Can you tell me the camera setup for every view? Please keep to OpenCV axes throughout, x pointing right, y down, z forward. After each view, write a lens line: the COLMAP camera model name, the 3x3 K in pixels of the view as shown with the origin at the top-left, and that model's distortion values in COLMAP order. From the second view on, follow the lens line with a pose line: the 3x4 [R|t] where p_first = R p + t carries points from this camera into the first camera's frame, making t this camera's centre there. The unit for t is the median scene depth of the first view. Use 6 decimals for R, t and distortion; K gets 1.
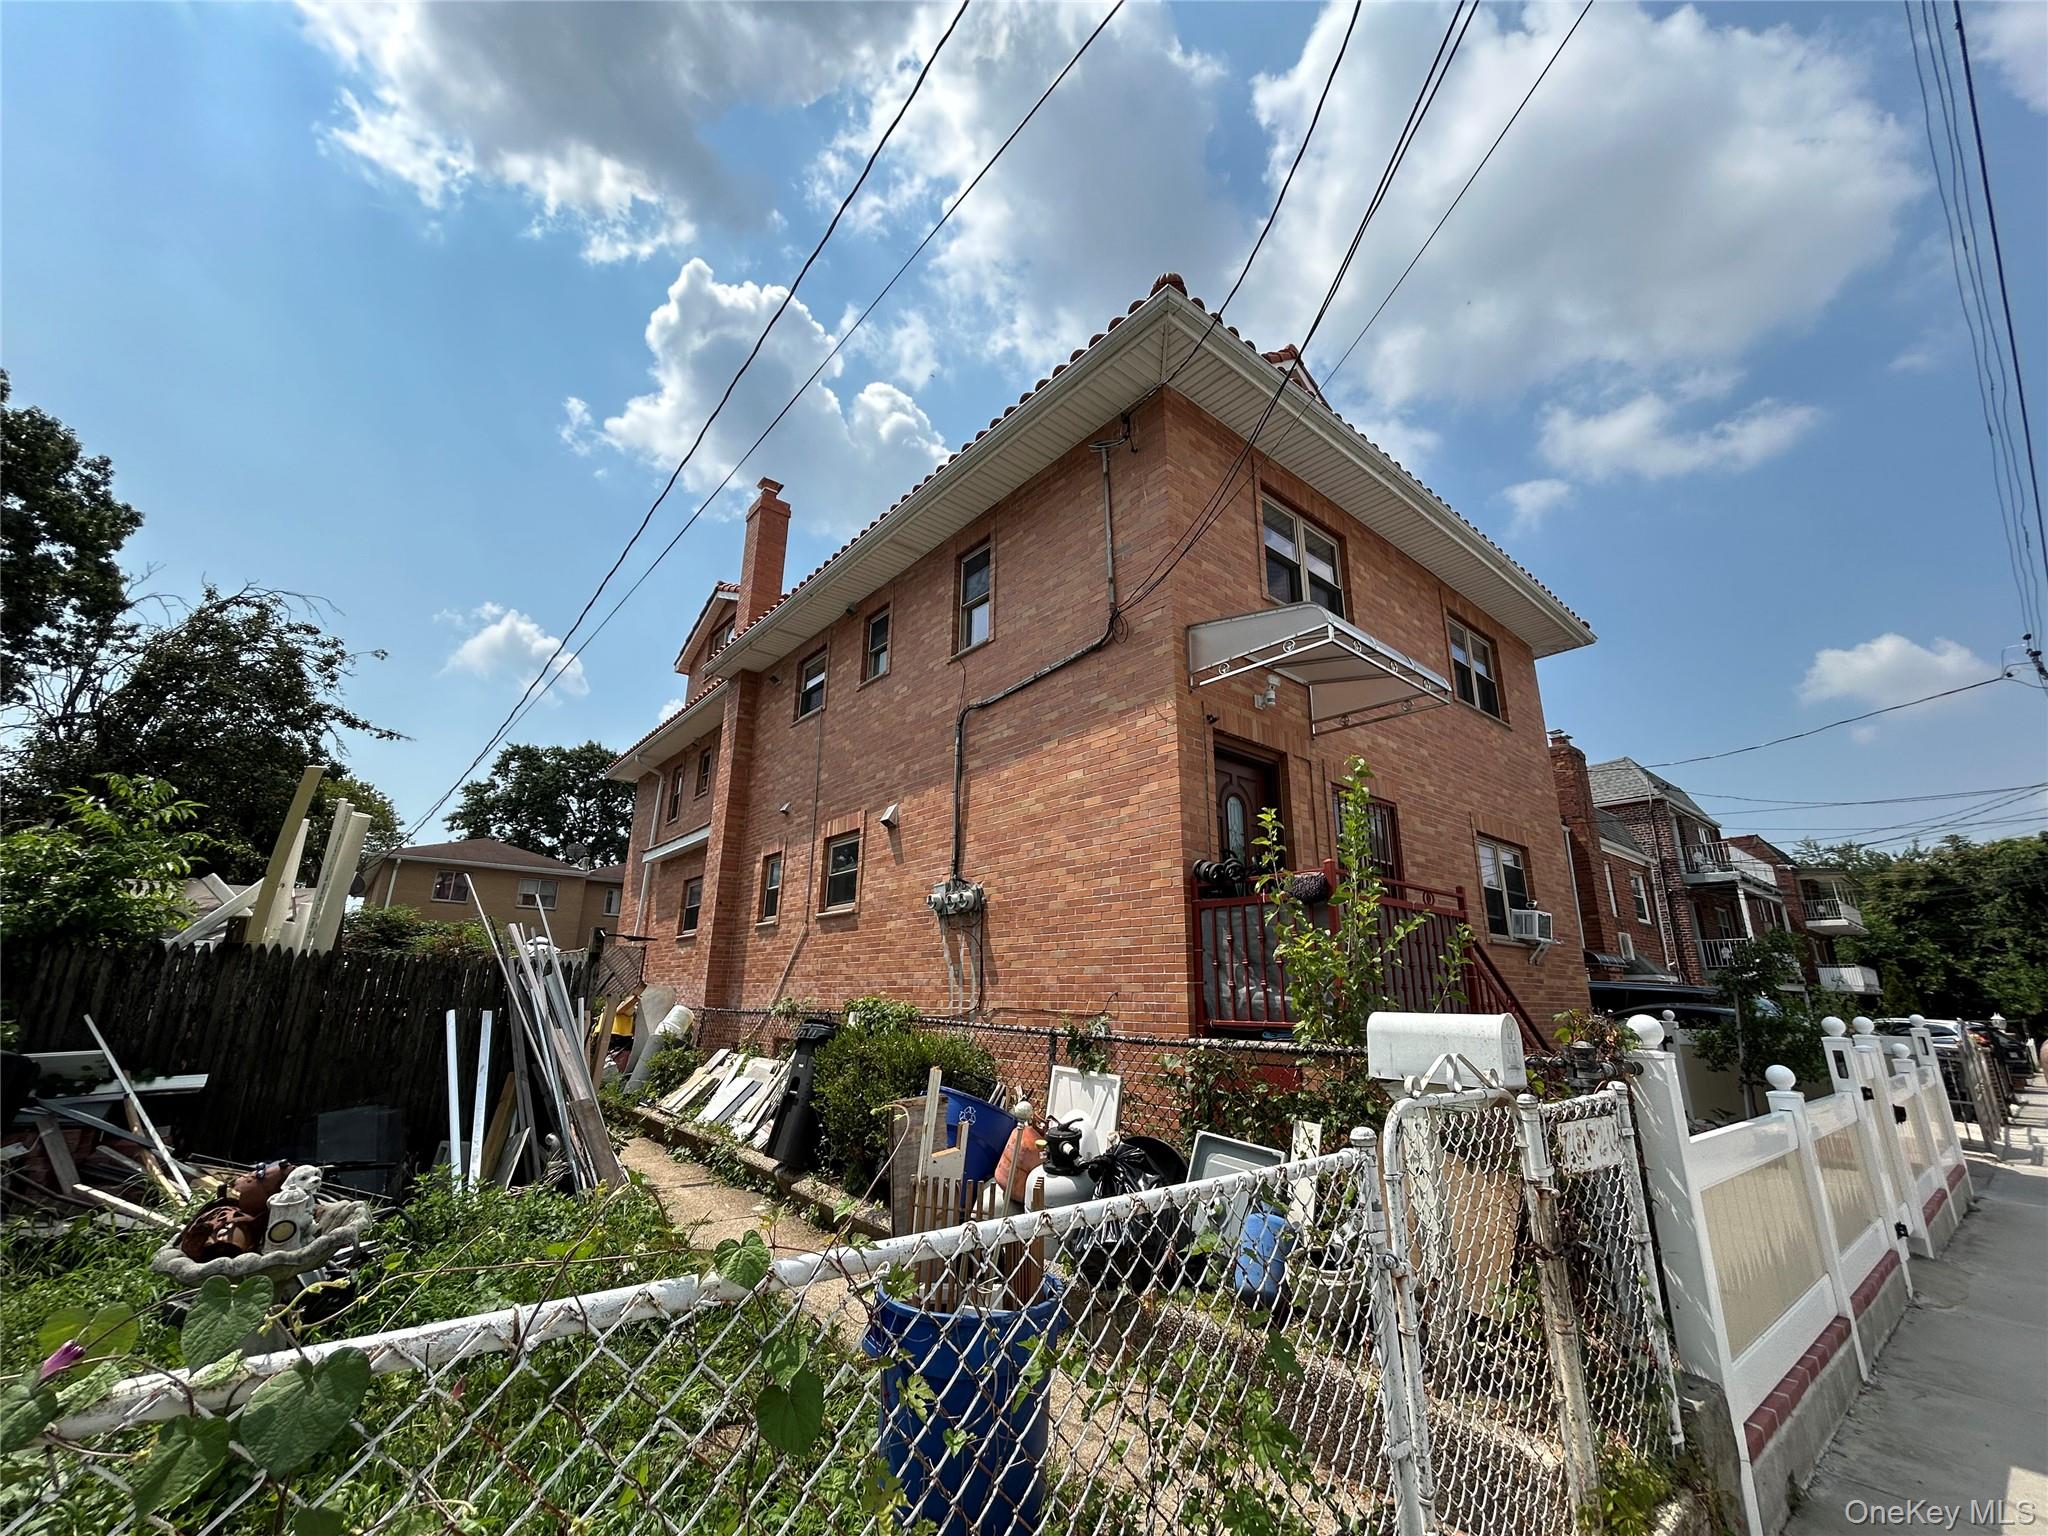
lens RADIAL K [[827.6, 0, 1022.4], [0, 827.6, 770.3], [0, 0, 1]] dist [0.000749, -0.000187]
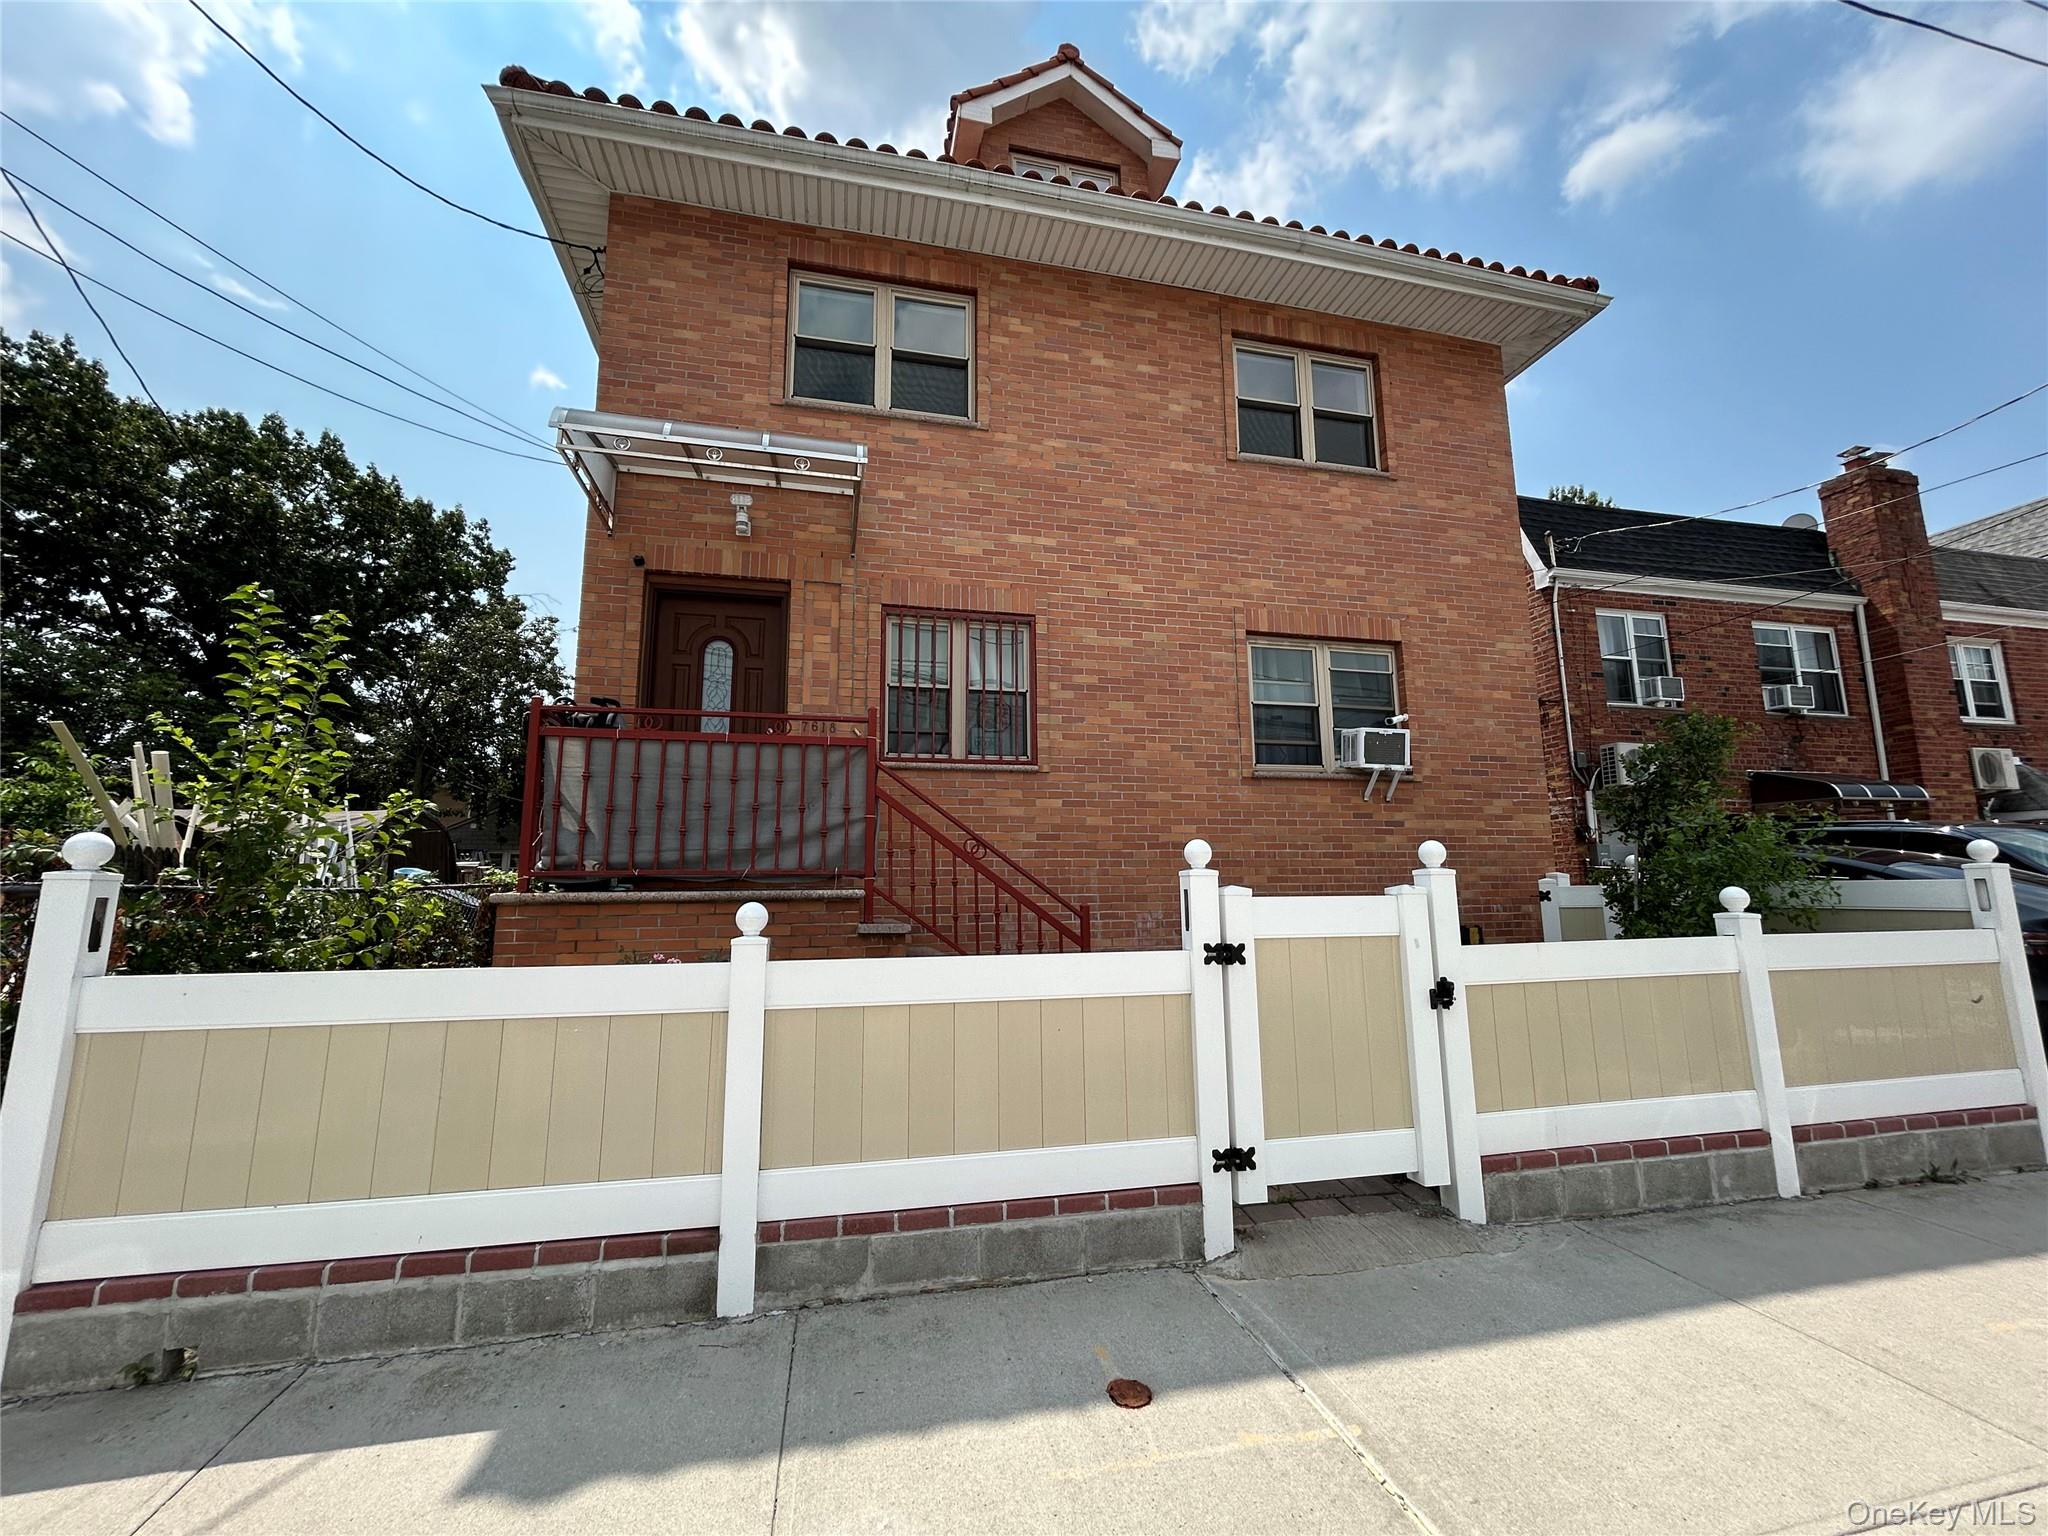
lens RADIAL K [[827.6, 0, 1024.5], [0, 827.6, 761.1], [0, 0, 1]] dist [0.000749, -0.000187]
pose [[0.891433, -0.091556, -0.443808, 0.541864], [0.141348, 0.986693, 0.080360, 0.078746], [0.430545, -0.134366, 0.892512, 0.177229]]
